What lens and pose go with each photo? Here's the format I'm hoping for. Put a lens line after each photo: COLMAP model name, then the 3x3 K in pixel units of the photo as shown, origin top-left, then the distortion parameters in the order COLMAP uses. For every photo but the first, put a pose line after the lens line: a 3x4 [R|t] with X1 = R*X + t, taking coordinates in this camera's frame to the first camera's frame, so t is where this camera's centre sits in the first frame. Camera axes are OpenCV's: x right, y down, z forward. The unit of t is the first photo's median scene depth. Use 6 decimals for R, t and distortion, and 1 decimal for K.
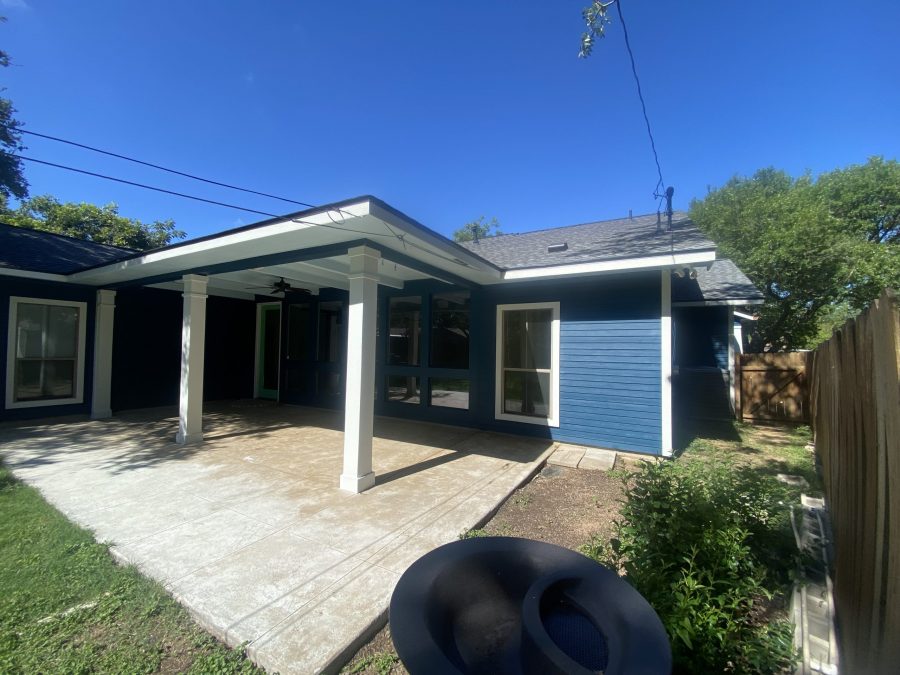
lens RADIAL K [[373.5, 0, 451.9], [0, 373.5, 335.2], [0, 0, 1]] dist [0.004586, -0.001117]
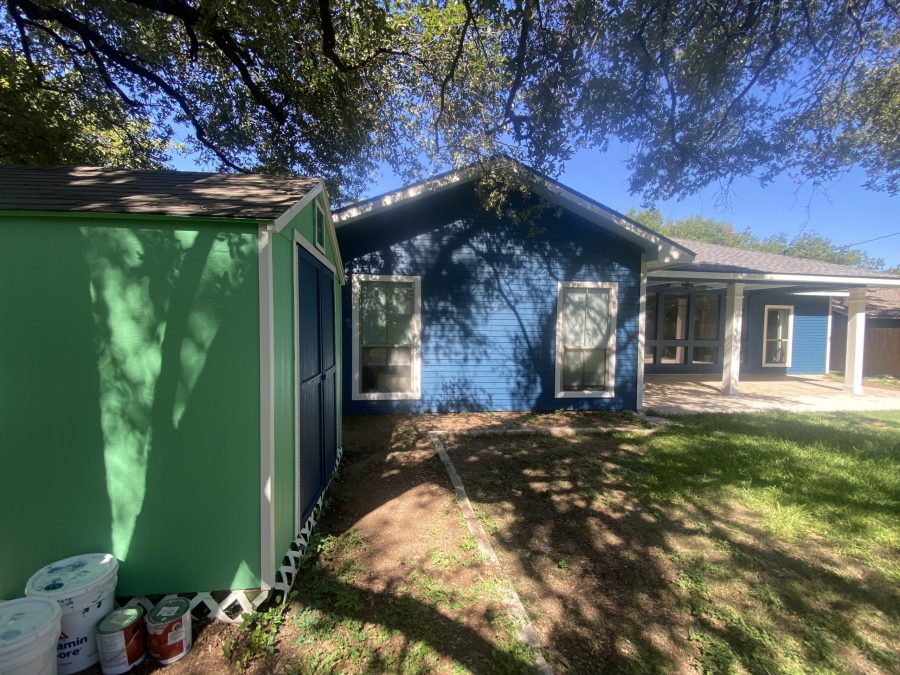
lens RADIAL K [[373.5, 0, 450.9], [0, 373.5, 341.1], [0, 0, 1]] dist [0.004586, -0.001117]
pose [[0.804164, -0.033454, 0.593466, -2.423989], [-0.024116, 0.995757, 0.088810, -0.035411], [-0.593918, -0.085729, 0.799945, 0.458264]]
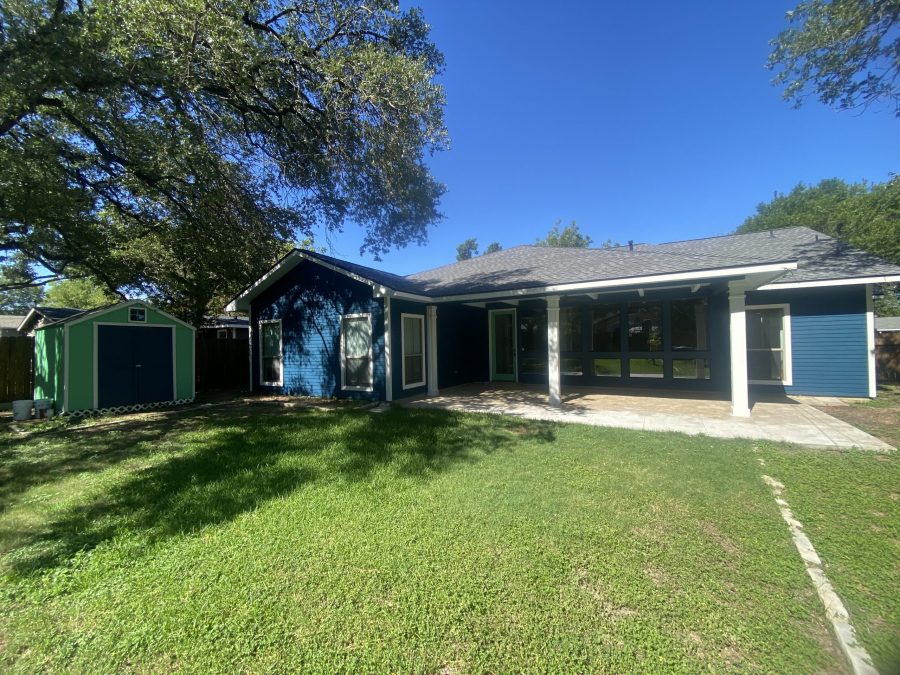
lens RADIAL K [[373.5, 0, 452.1], [0, 373.5, 340.6], [0, 0, 1]] dist [0.004586, -0.001117]
pose [[0.999216, -0.037224, 0.013460, -1.100819], [0.036780, 0.998815, 0.031861, -0.037728], [-0.014630, -0.031341, 0.999402, -0.515870]]
